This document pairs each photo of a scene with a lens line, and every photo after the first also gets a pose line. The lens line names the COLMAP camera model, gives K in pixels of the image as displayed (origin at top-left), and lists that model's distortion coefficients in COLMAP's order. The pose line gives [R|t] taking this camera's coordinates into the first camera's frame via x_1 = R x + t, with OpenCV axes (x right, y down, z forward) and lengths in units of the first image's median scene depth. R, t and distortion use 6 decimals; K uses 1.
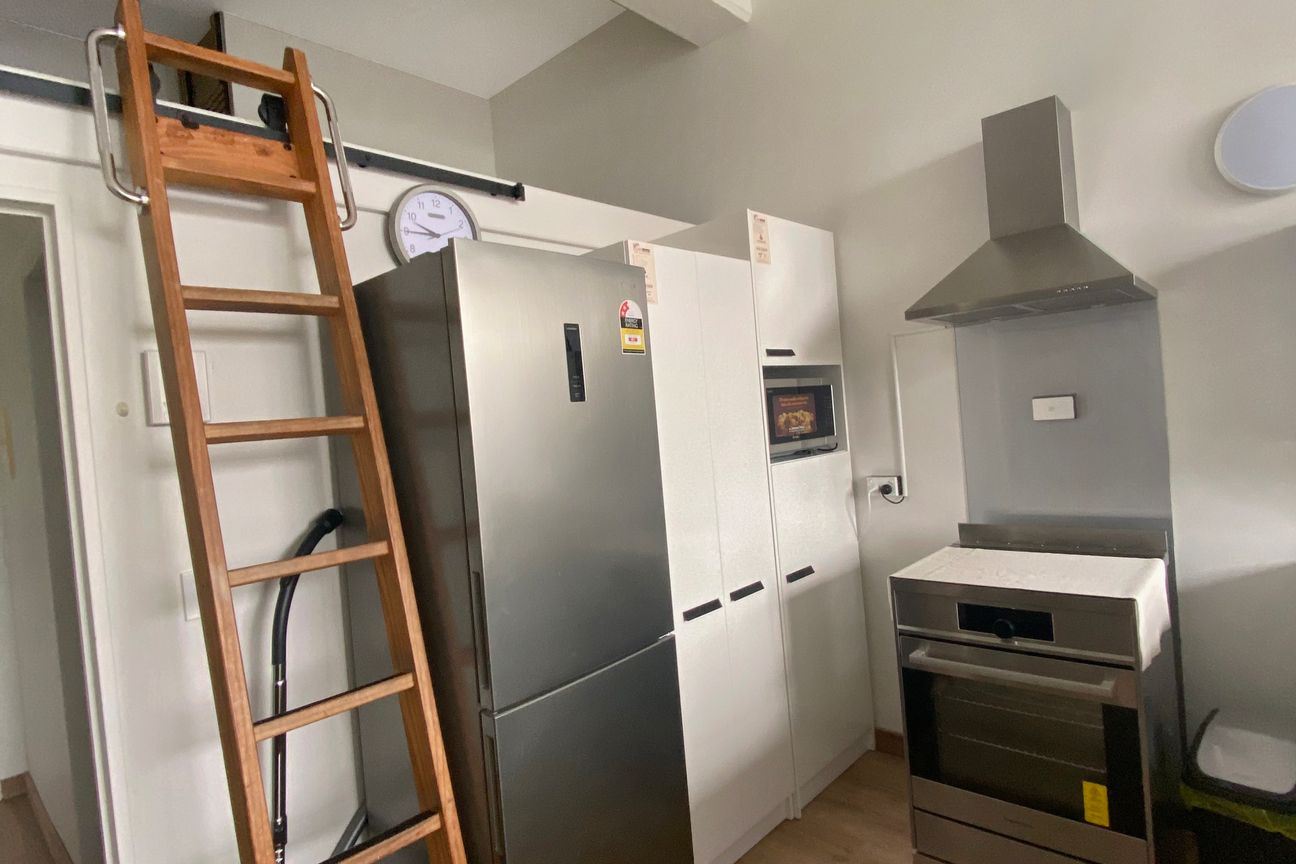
lens RADIAL K [[717.4, 0, 649.5], [0, 717.4, 410.0], [0, 0, 1]] dist [0.116741, -0.119398]
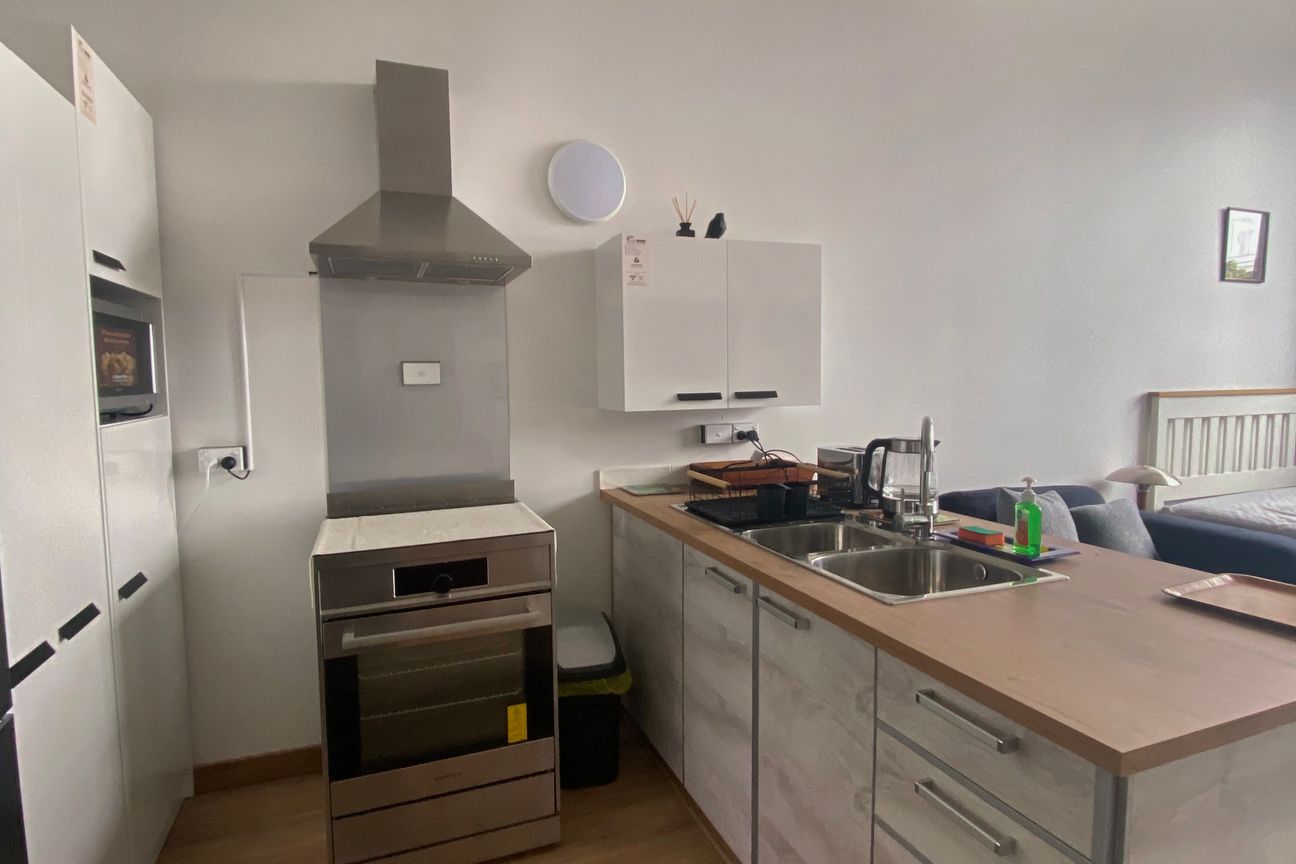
lens RADIAL K [[717.4, 0, 649.5], [0, 717.4, 410.0], [0, 0, 1]] dist [0.116741, -0.119398]
pose [[0.440623, 0.036714, 0.896941, -0.226759], [-0.034987, 0.999107, -0.023708, 0.061906], [-0.897010, -0.020935, 0.441514, 0.259388]]
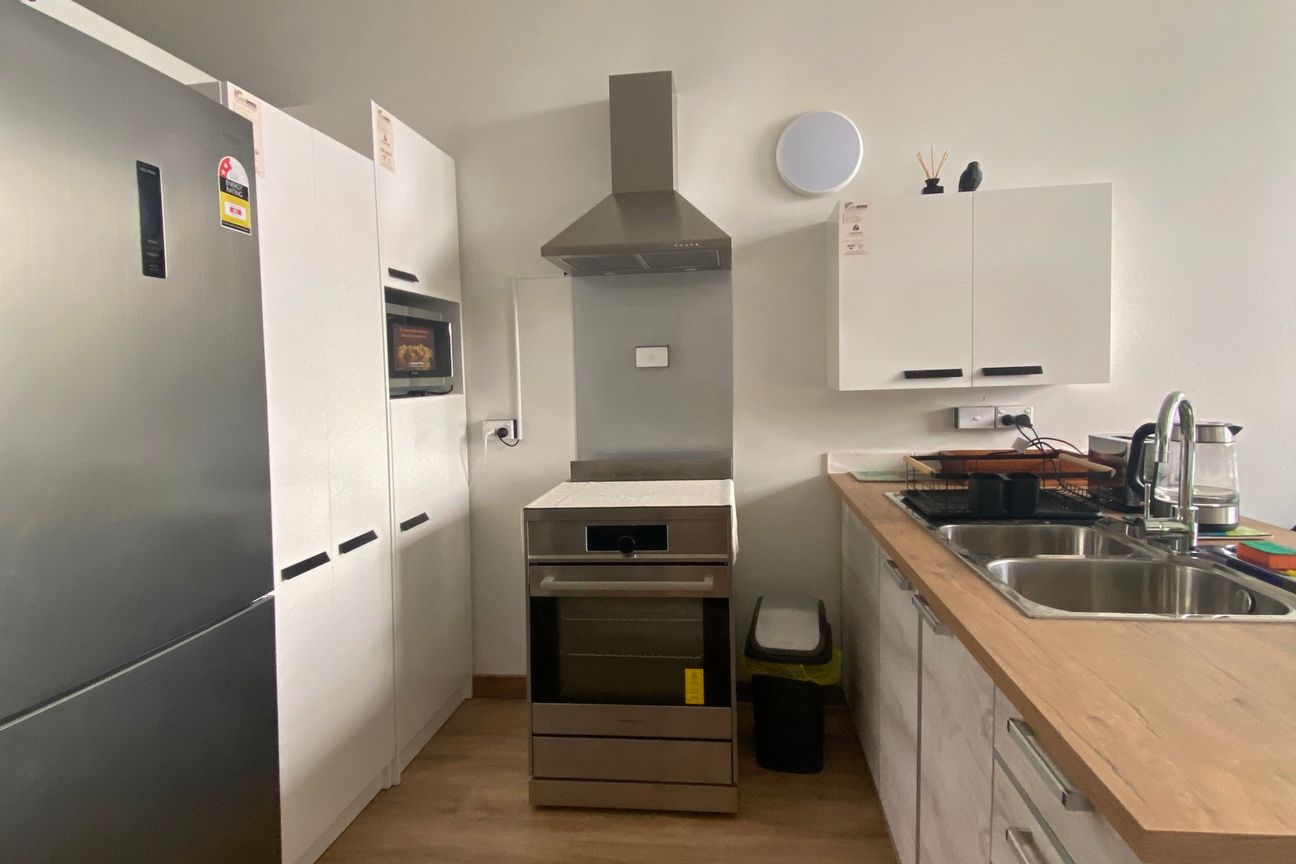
lens RADIAL K [[717.4, 0, 649.5], [0, 717.4, 410.0], [0, 0, 1]] dist [0.116741, -0.119398]
pose [[0.818230, 0.031564, 0.574025, -0.086777], [-0.044451, 0.998976, 0.008429, 0.070003], [-0.573171, -0.032413, 0.818795, 0.090010]]
